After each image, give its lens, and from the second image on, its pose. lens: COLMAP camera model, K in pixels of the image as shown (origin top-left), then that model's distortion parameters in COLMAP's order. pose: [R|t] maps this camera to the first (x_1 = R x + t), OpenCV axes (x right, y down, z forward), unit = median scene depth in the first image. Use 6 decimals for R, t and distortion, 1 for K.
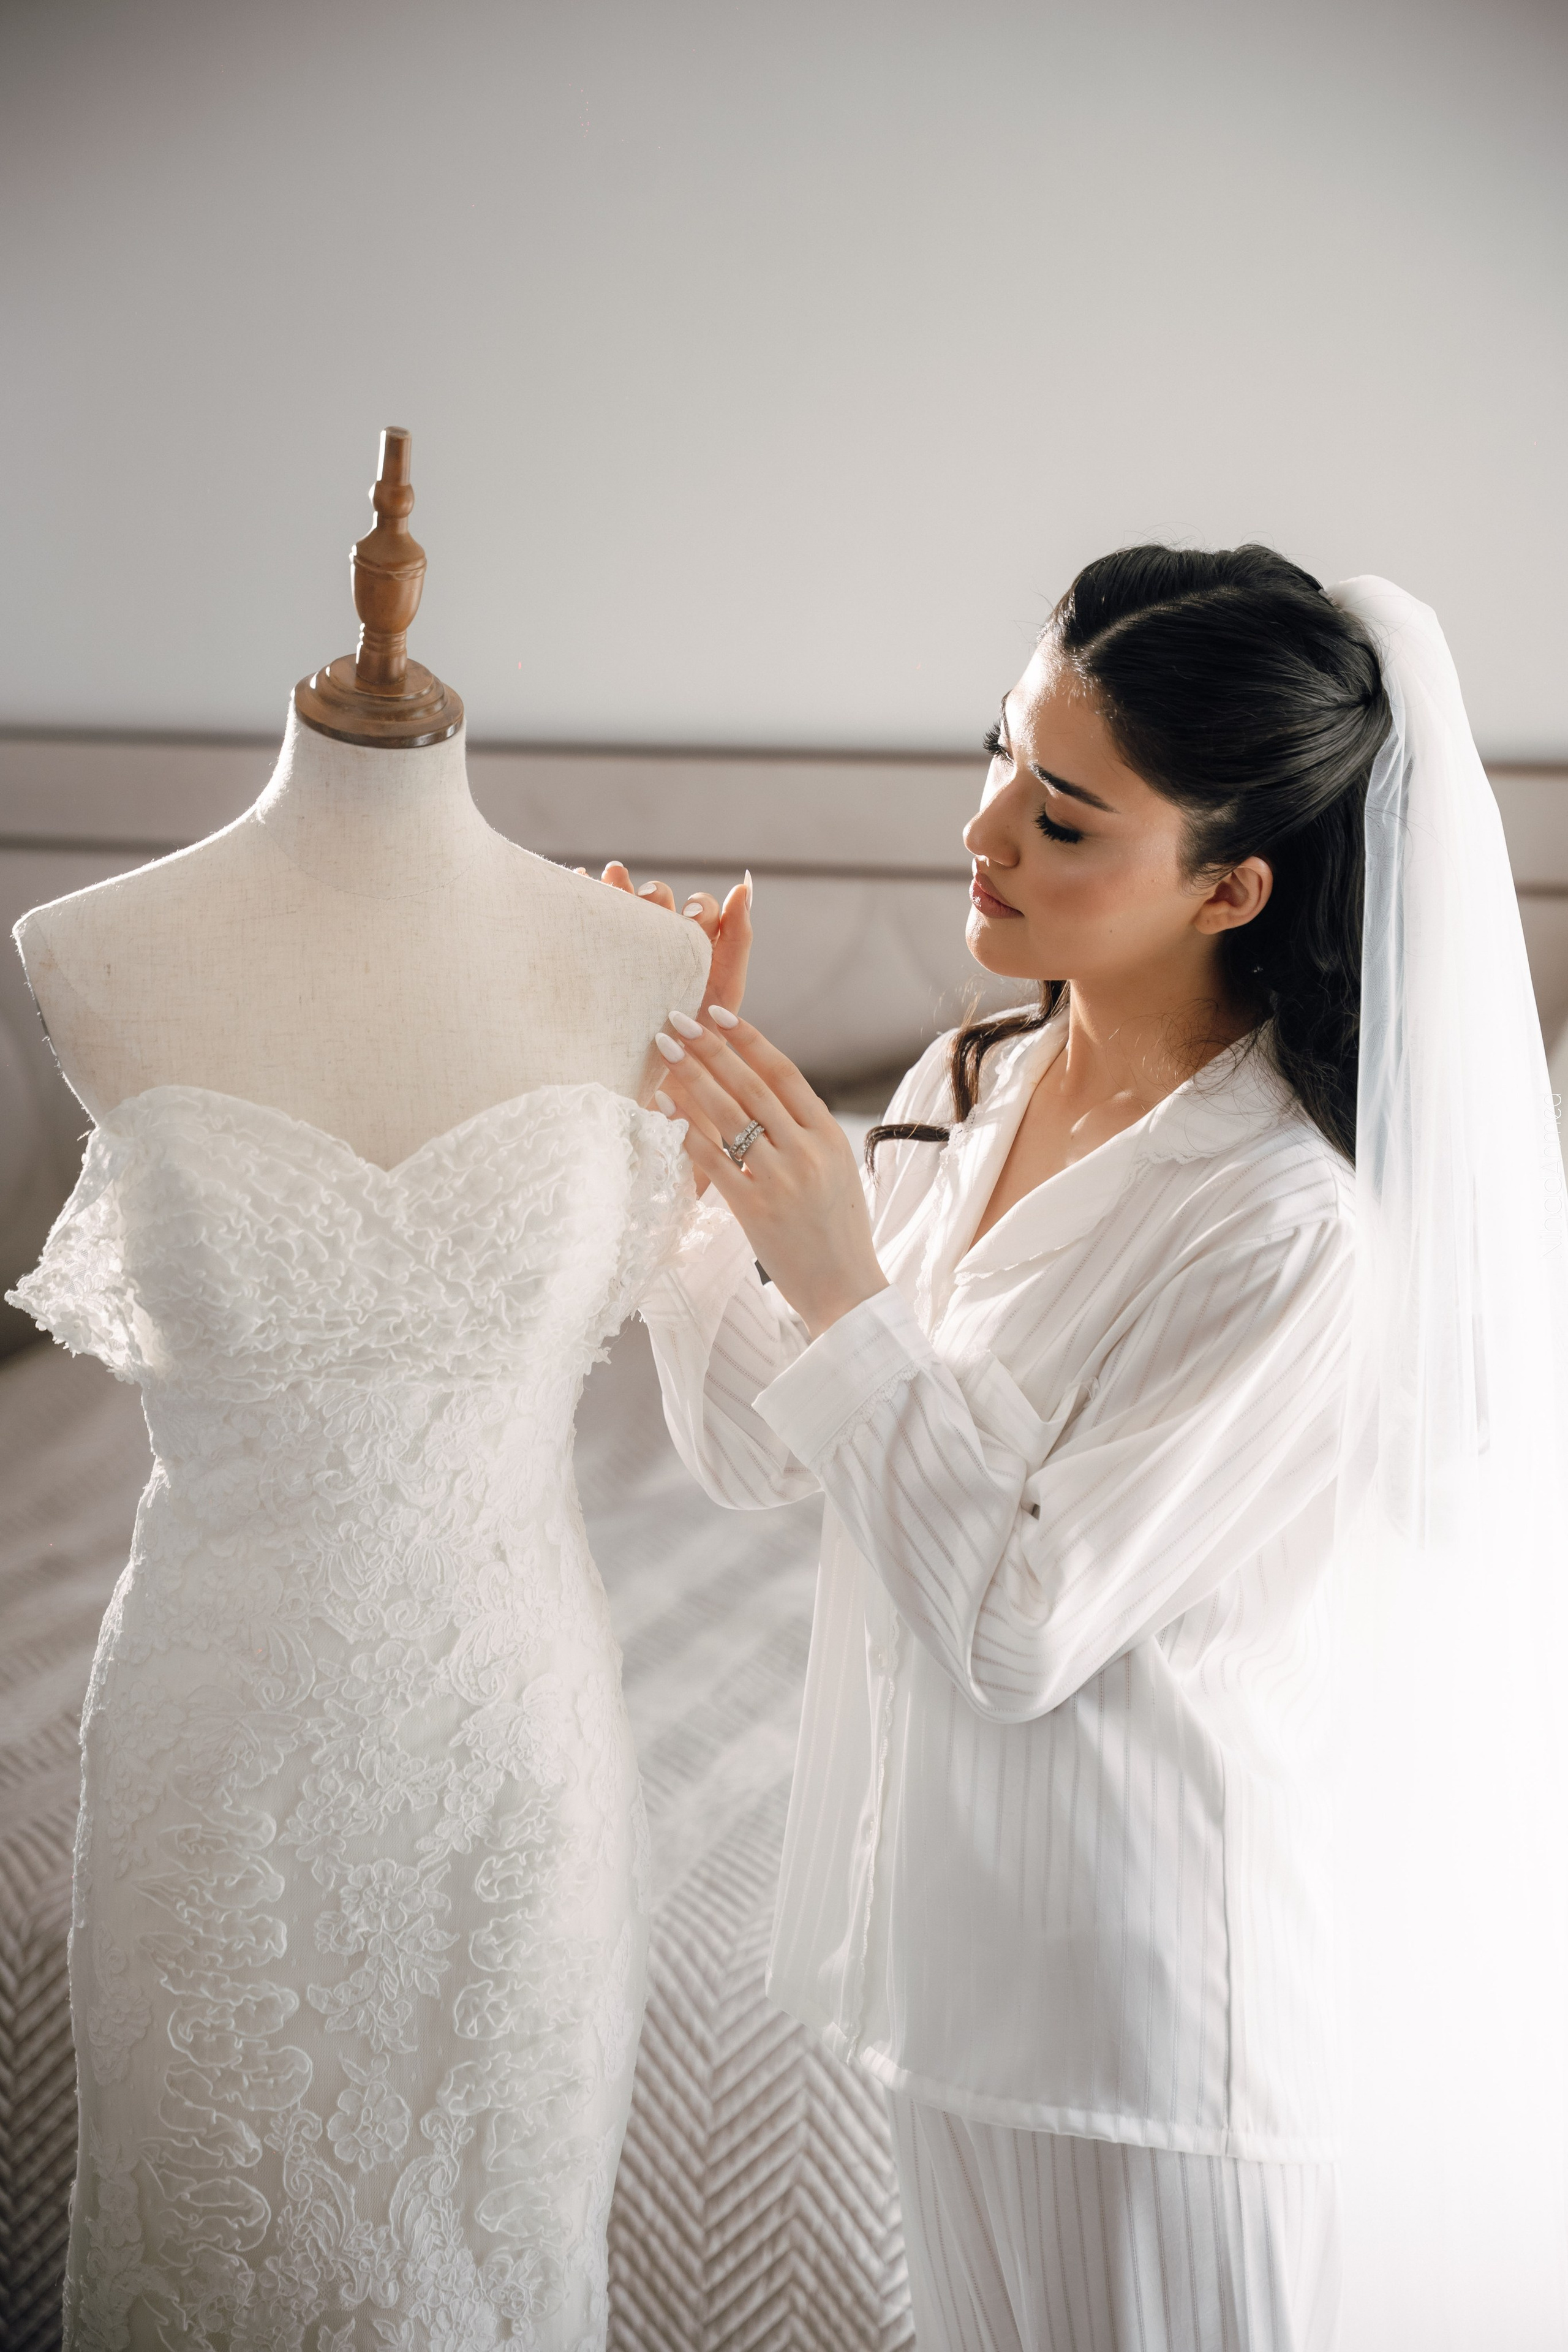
lens RADIAL K [[4012.7, 0, 833.7], [0, 4012.7, 1138.9], [0, 0, 1]] dist [0.083101, 0.000000]
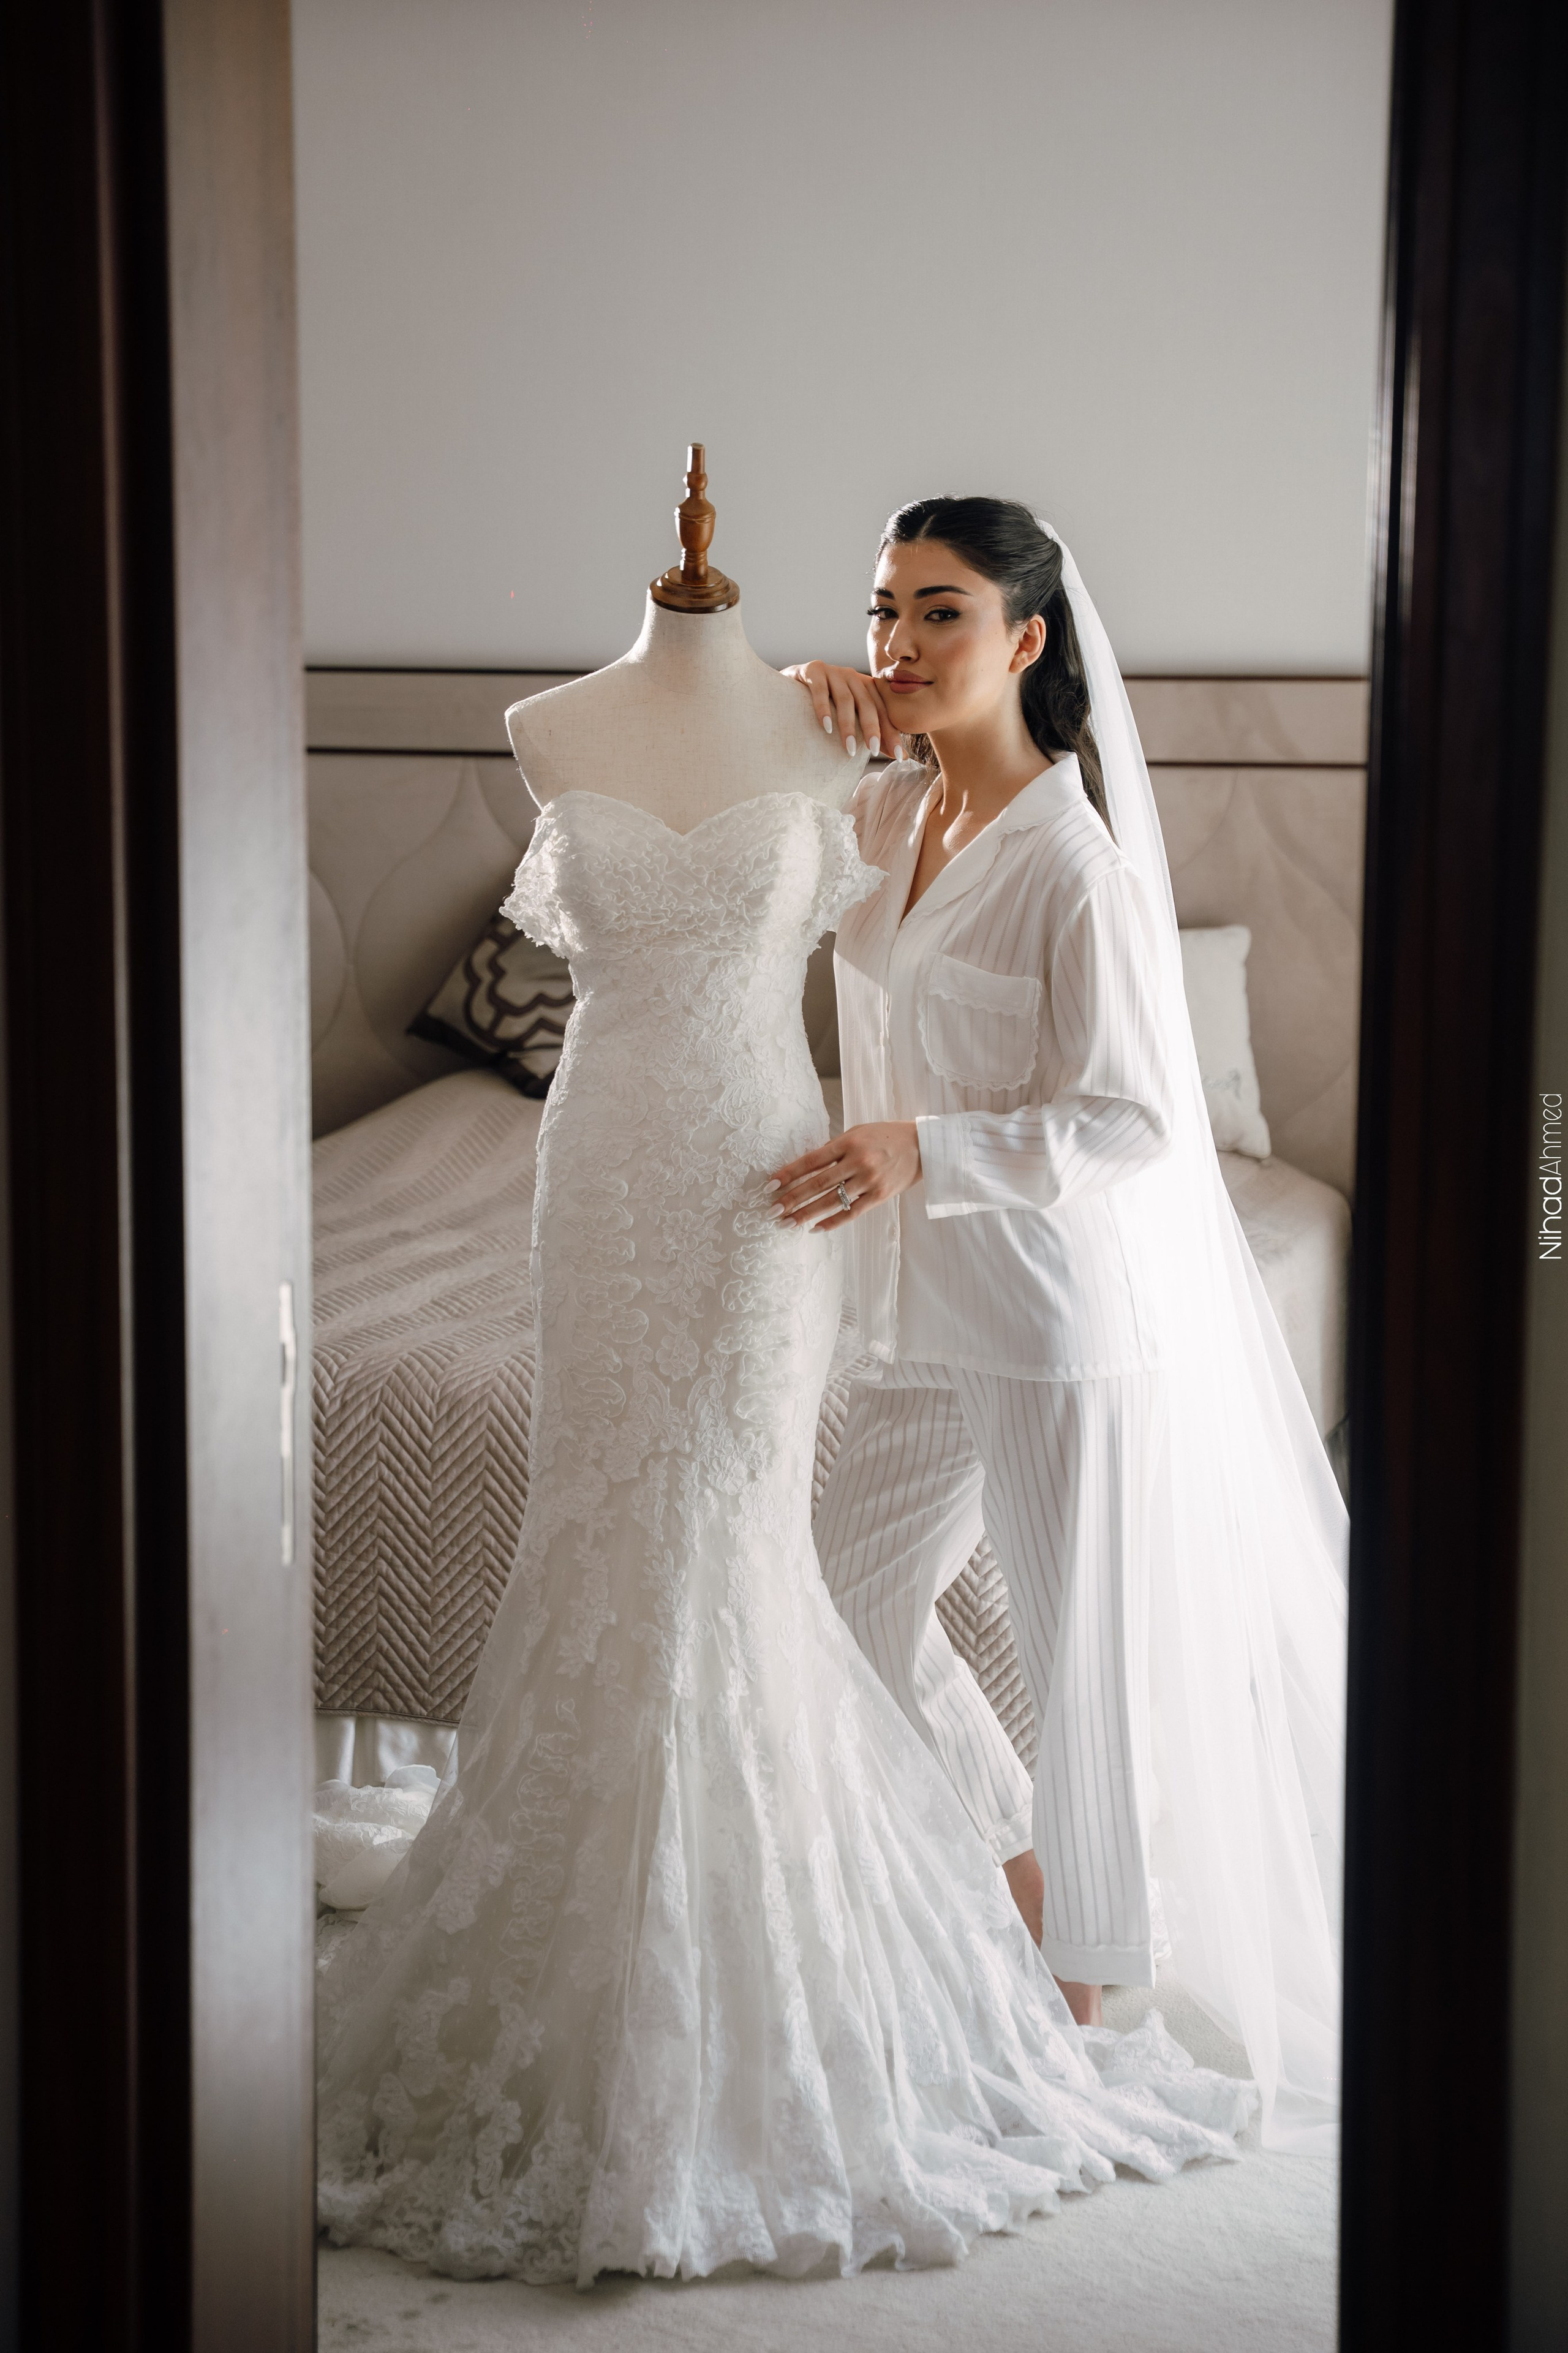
lens RADIAL K [[3891.6, 0, 772.9], [0, 3891.6, 1117.8], [0, 0, 1]] dist [0.076558, 0.000000]
pose [[0.971819, 0.026971, -0.234181, 0.354589], [-0.026371, 0.999636, 0.005693, 0.126150], [0.234249, 0.000643, 0.972176, -0.757317]]
